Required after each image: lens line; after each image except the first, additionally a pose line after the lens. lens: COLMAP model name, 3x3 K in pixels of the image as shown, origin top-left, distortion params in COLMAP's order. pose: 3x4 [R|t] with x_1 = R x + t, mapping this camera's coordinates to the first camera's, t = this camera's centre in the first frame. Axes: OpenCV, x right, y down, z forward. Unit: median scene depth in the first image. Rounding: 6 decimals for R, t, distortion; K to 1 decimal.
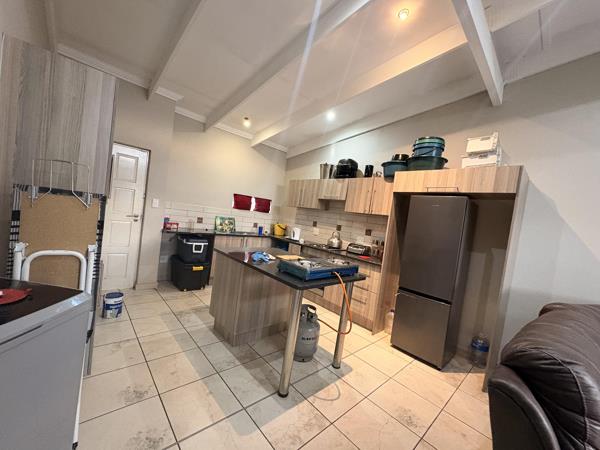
lens RADIAL K [[239.4, 0, 299.5], [0, 239.4, 225.5], [0, 0, 1]] dist [-0.000663, 0.000460]
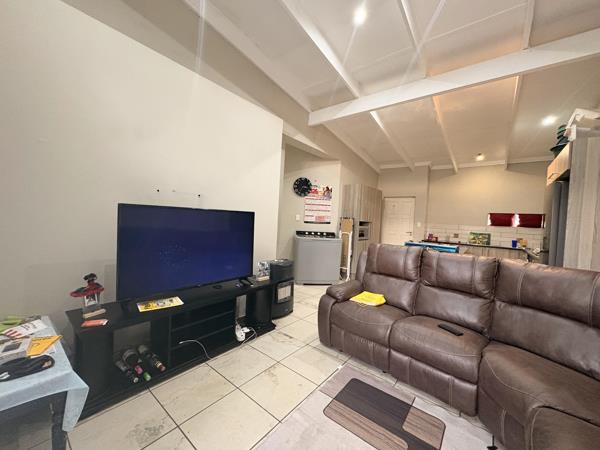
lens RADIAL K [[239.4, 0, 298.5], [0, 239.4, 224.8], [0, 0, 1]] dist [-0.000663, 0.000460]
pose [[0.143390, -0.100834, -0.984516, 0.888905], [-0.077558, 0.990592, -0.112752, 0.154098], [0.986623, 0.092525, 0.134220, -0.103435]]
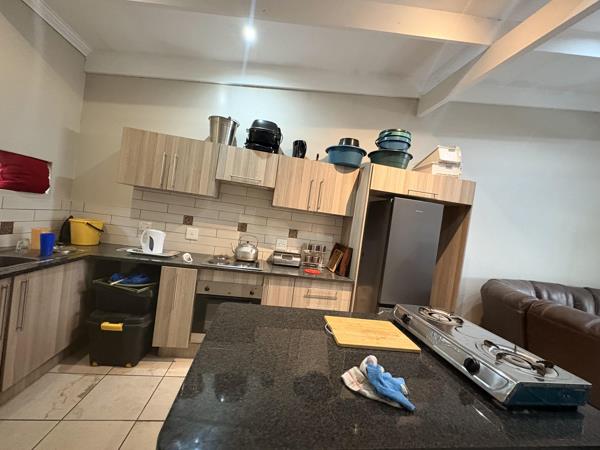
lens RADIAL K [[239.4, 0, 298.6], [0, 239.4, 223.6], [0, 0, 1]] dist [-0.000663, 0.000460]
pose [[0.571398, -0.070756, 0.817617, -0.291065], [-0.029586, 0.993853, 0.106684, -0.077031], [-0.820139, -0.085149, 0.565792, 0.542295]]
